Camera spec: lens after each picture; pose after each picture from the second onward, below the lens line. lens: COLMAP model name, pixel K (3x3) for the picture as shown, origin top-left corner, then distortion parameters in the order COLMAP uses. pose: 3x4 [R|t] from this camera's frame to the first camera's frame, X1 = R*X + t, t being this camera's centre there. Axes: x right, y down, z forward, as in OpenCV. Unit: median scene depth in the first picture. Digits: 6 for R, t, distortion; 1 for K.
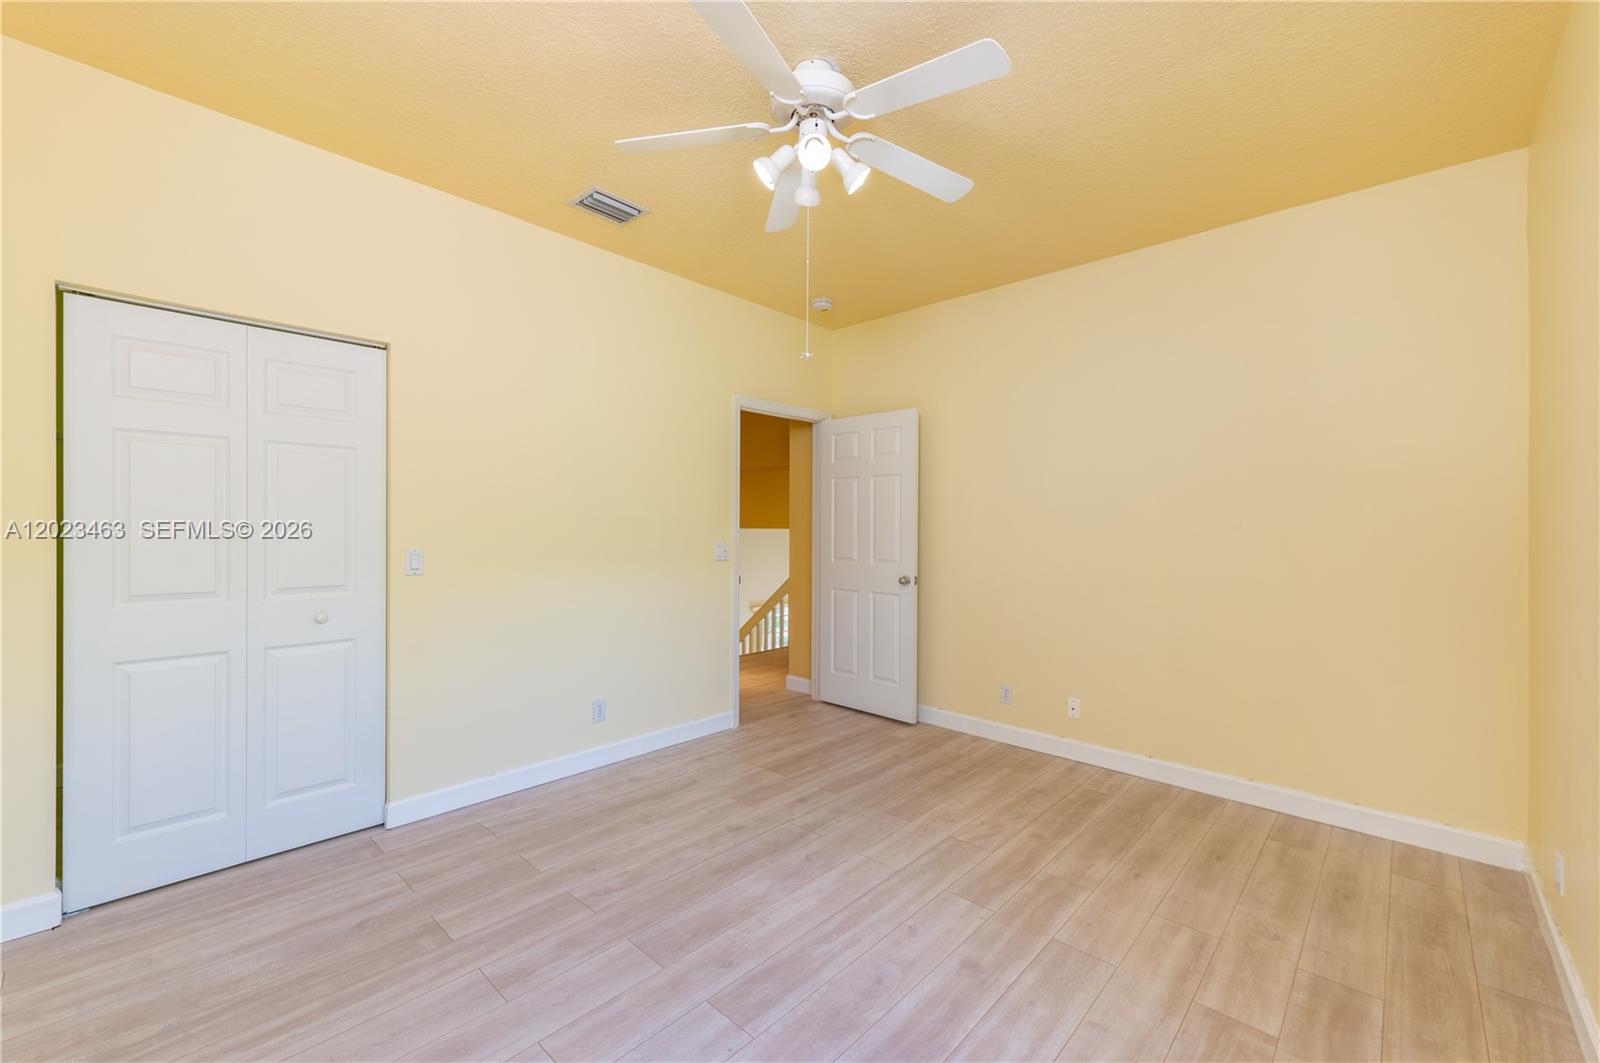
lens RADIAL K [[662.2, 0, 807.7], [0, 662.2, 527.9], [0, 0, 1]] dist [-0.014160, -0.000013]
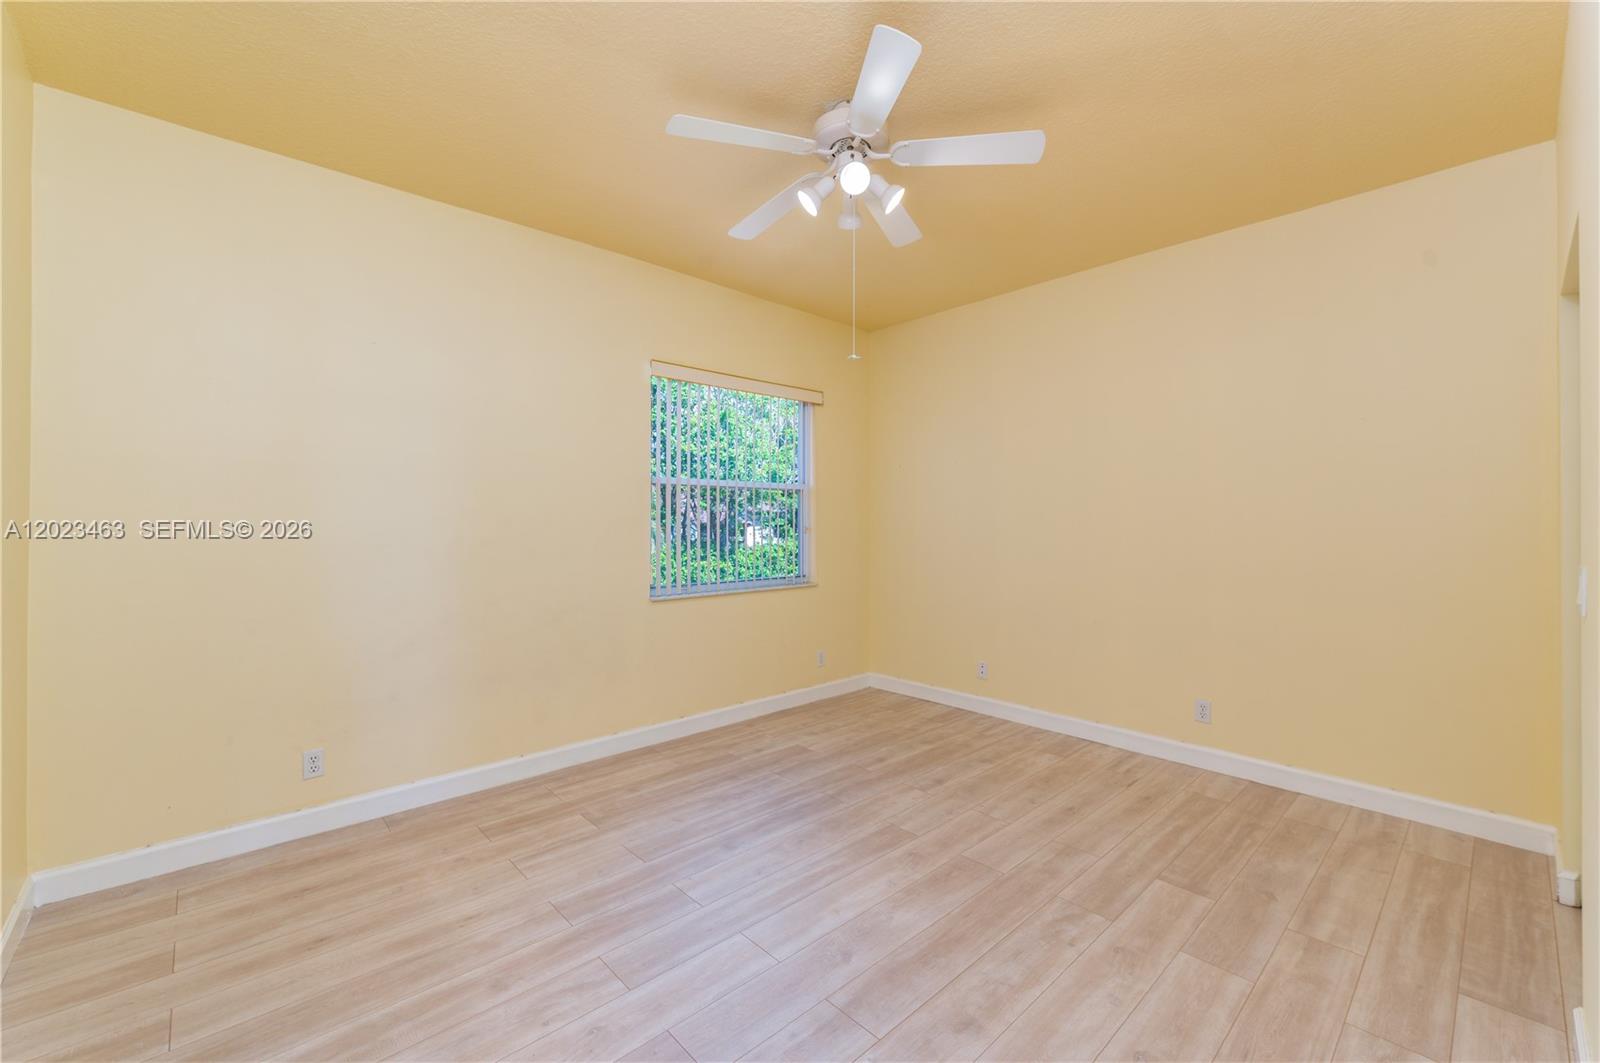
lens RADIAL K [[662.2, 0, 807.7], [0, 662.2, 527.9], [0, 0, 1]] dist [-0.014160, -0.000013]
pose [[-0.997054, -0.005913, 0.076469, -0.009903], [-0.005225, 0.999944, 0.009201, 0.001072], [-0.076519, 0.008774, -0.997030, 2.029896]]
